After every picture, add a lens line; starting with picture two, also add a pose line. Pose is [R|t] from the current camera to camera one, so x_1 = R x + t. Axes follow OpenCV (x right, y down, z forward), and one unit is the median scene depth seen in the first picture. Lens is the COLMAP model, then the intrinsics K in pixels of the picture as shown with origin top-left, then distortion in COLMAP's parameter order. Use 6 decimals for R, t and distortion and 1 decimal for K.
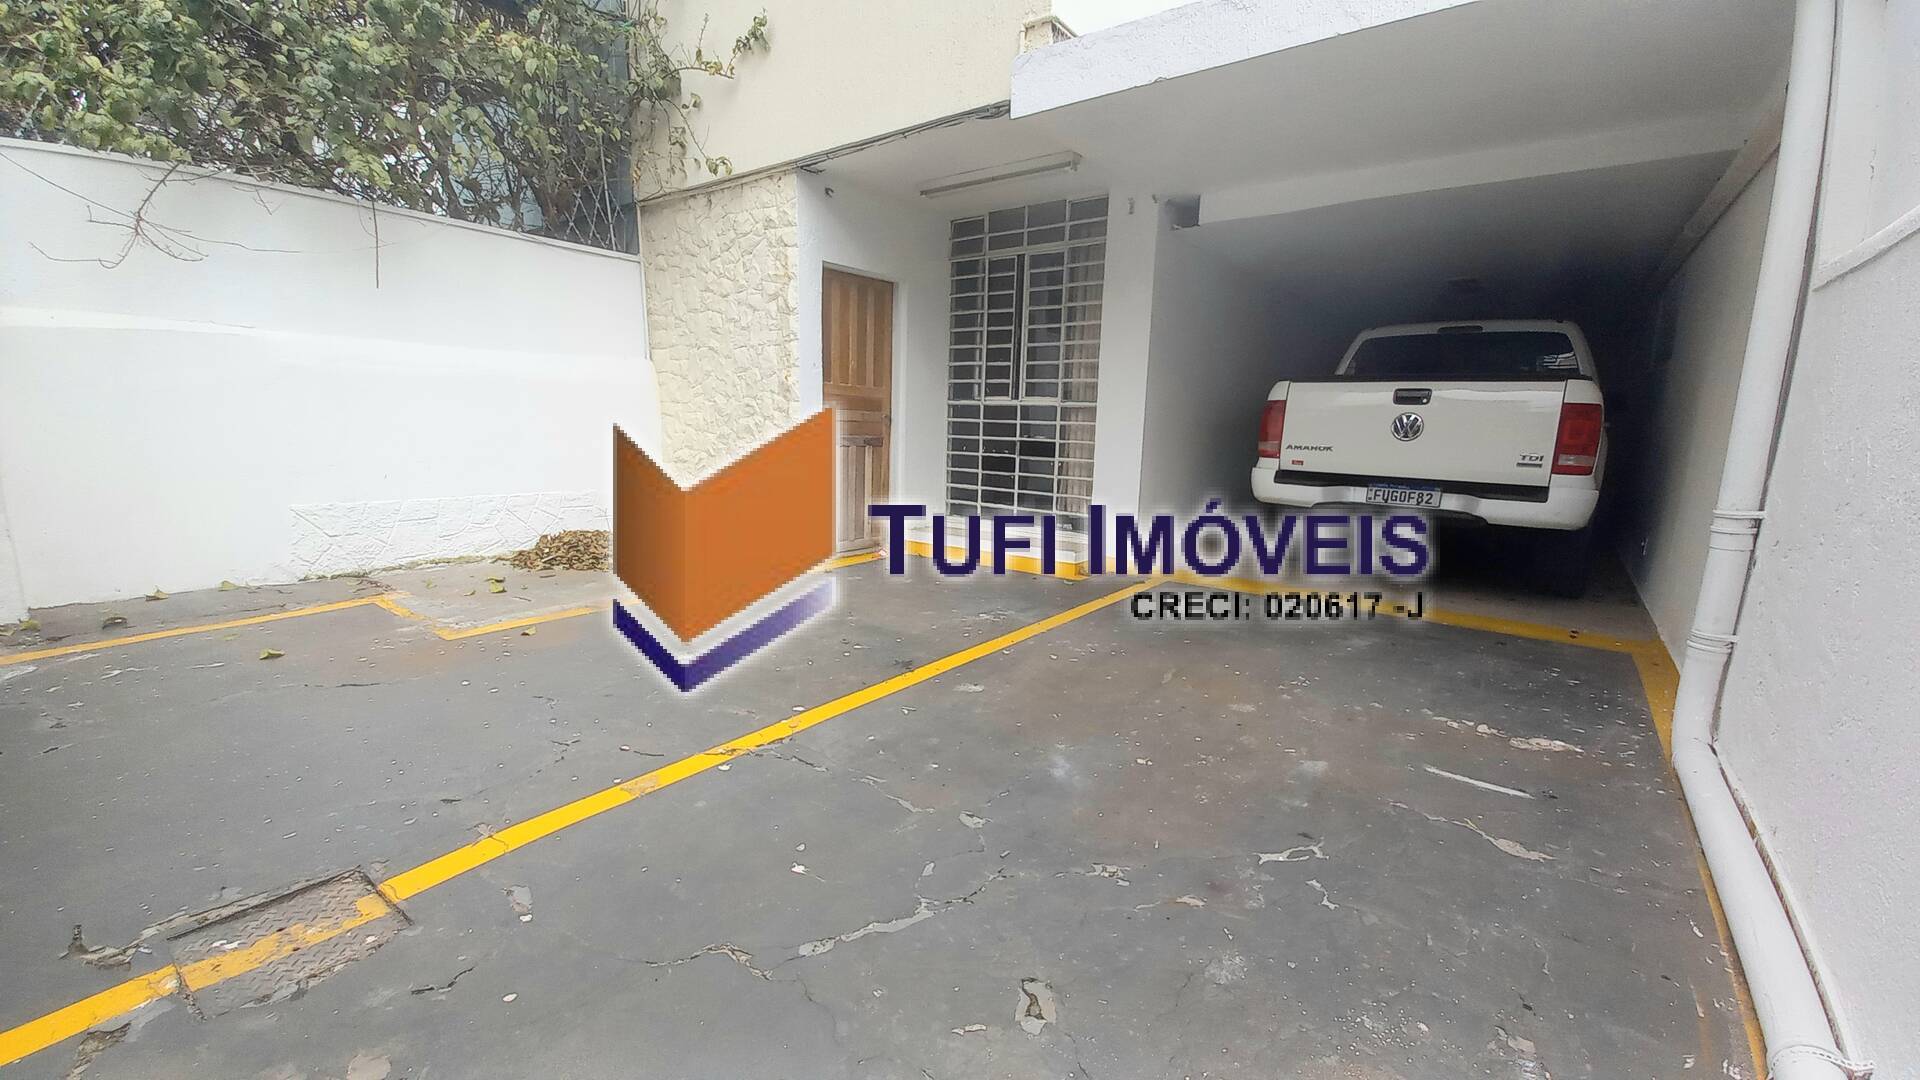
lens RADIAL K [[753.8, 0, 967.7], [0, 753.8, 536.5], [0, 0, 1]] dist [-0.000149, -0.006563]
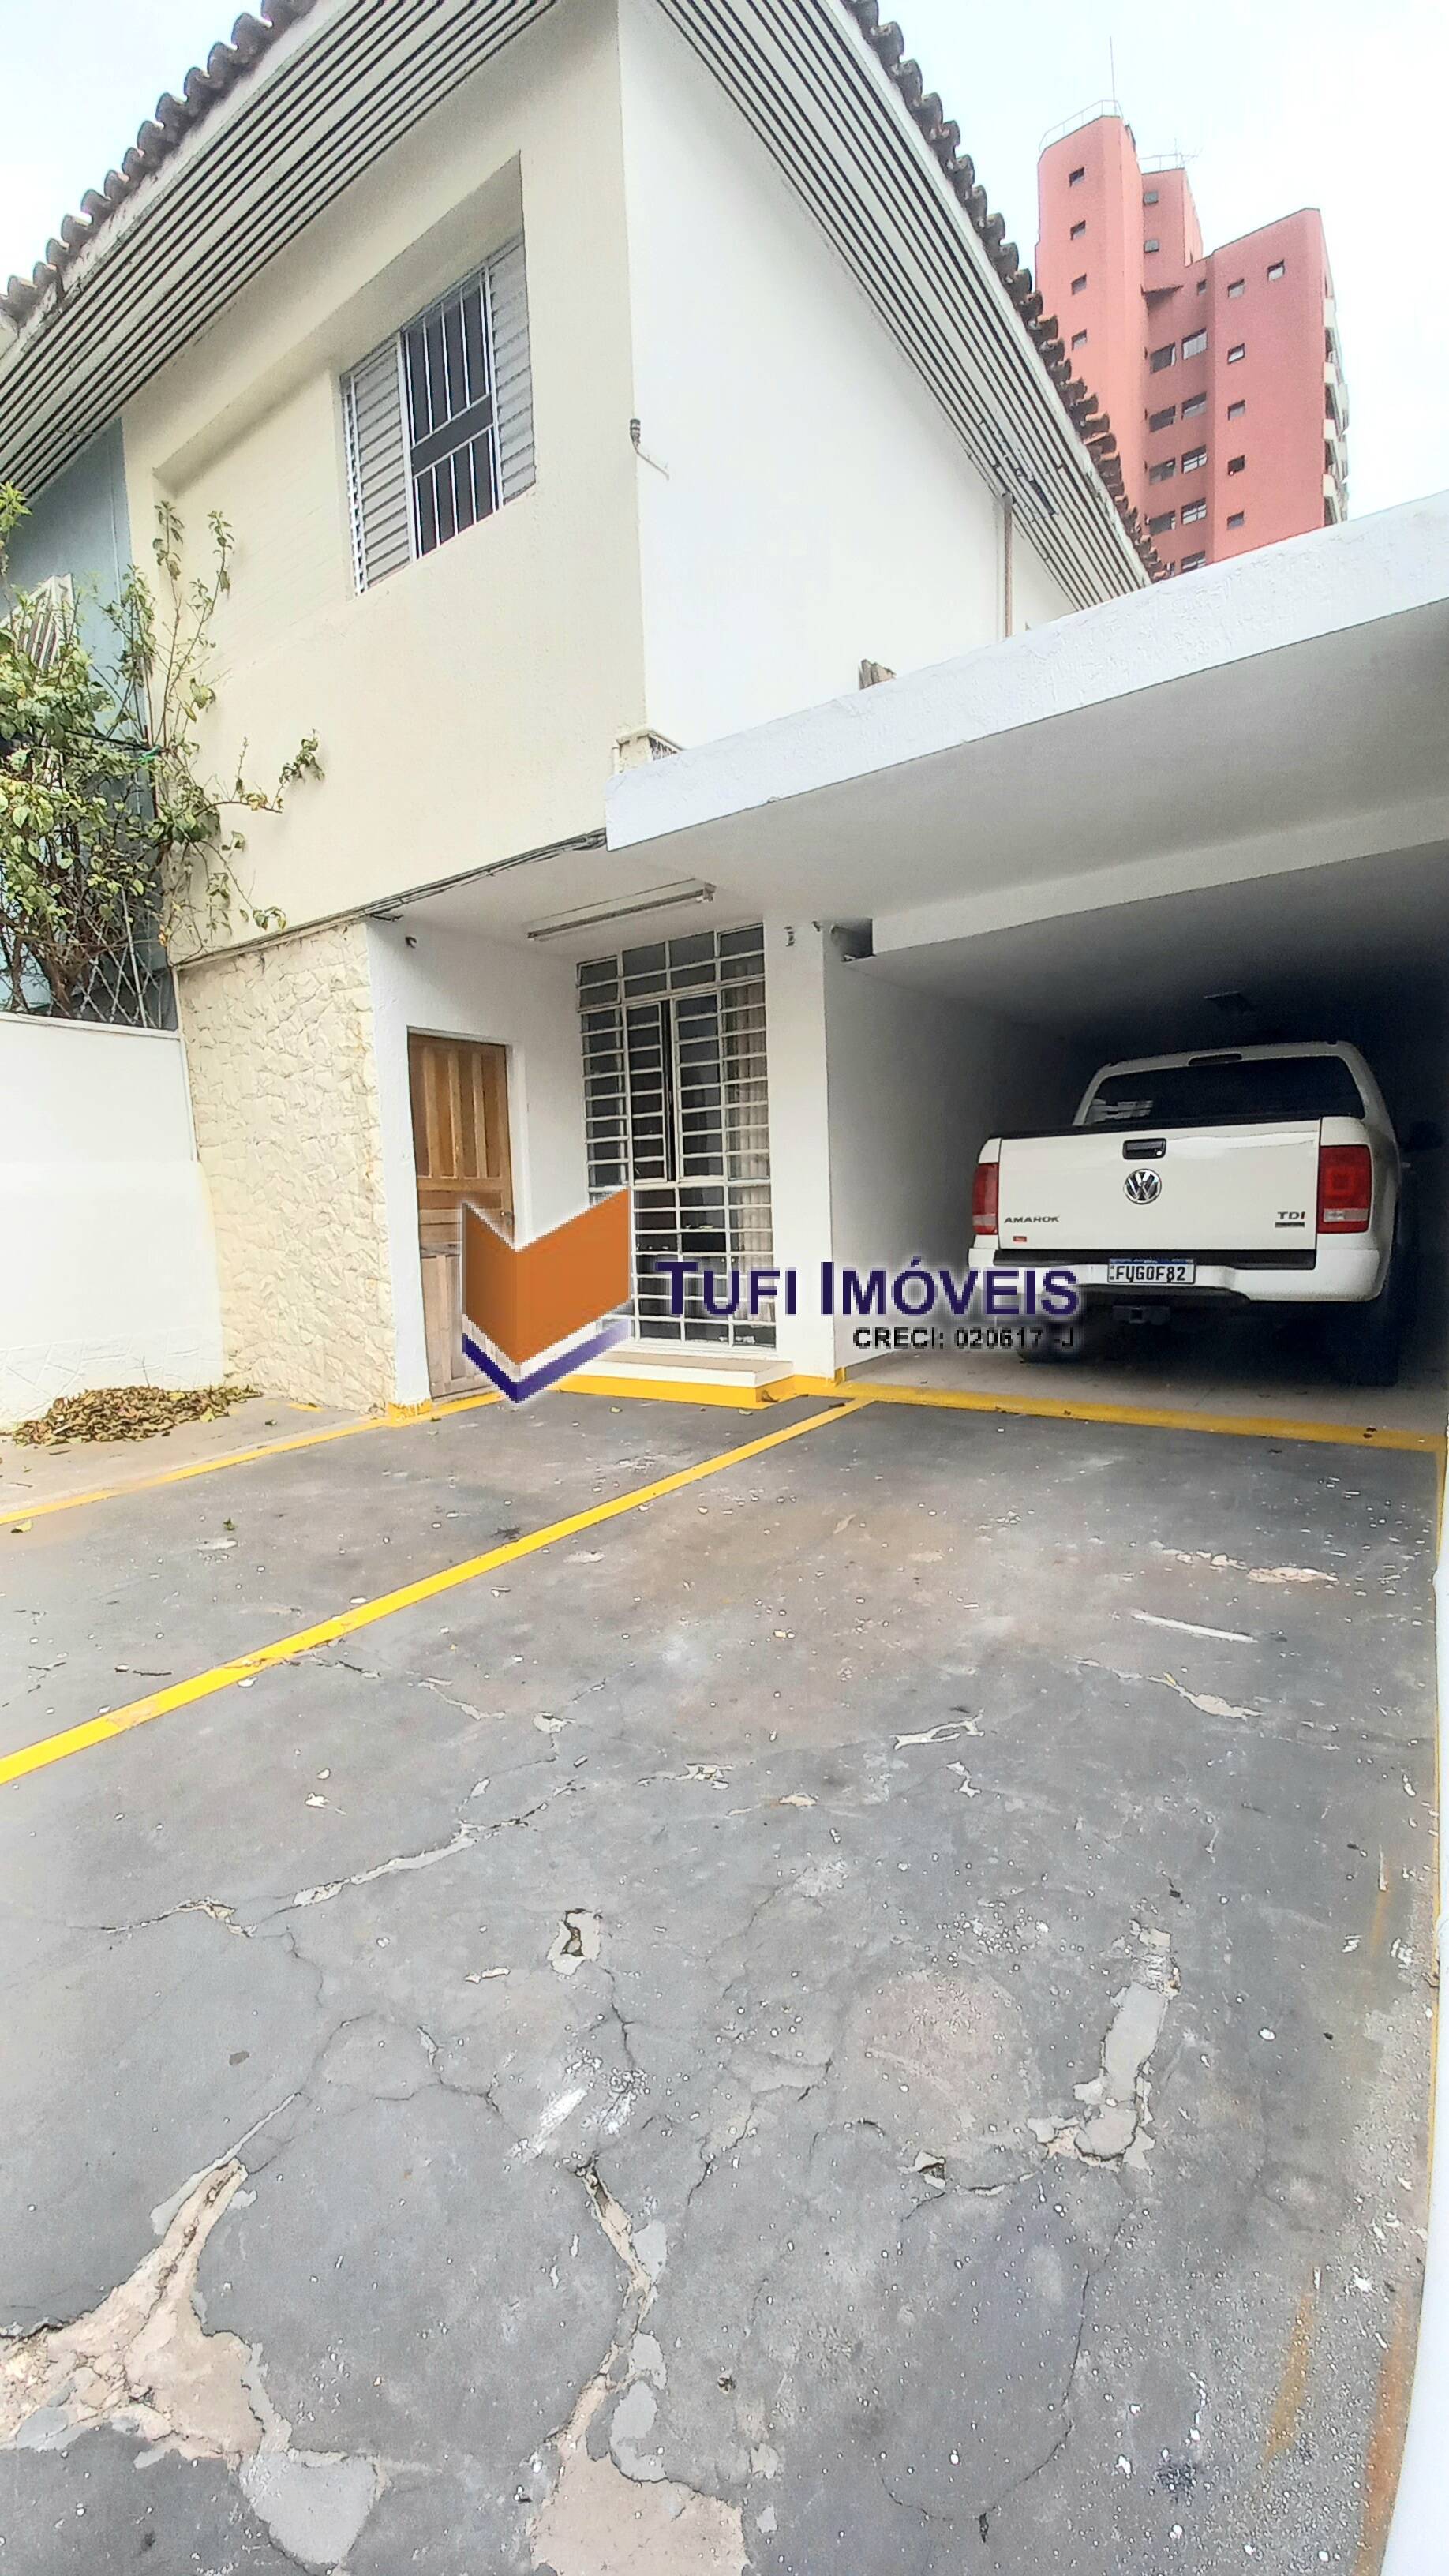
lens RADIAL K [[1011.3, 0, 707.0], [0, 1011.3, 1273.7], [0, 0, 1]] dist [-0.000149, -0.006563]
pose [[0.997281, -0.067541, 0.029463, 0.090390], [0.069691, 0.994408, -0.079341, -0.000293], [-0.023939, 0.081179, 0.996412, -0.056692]]
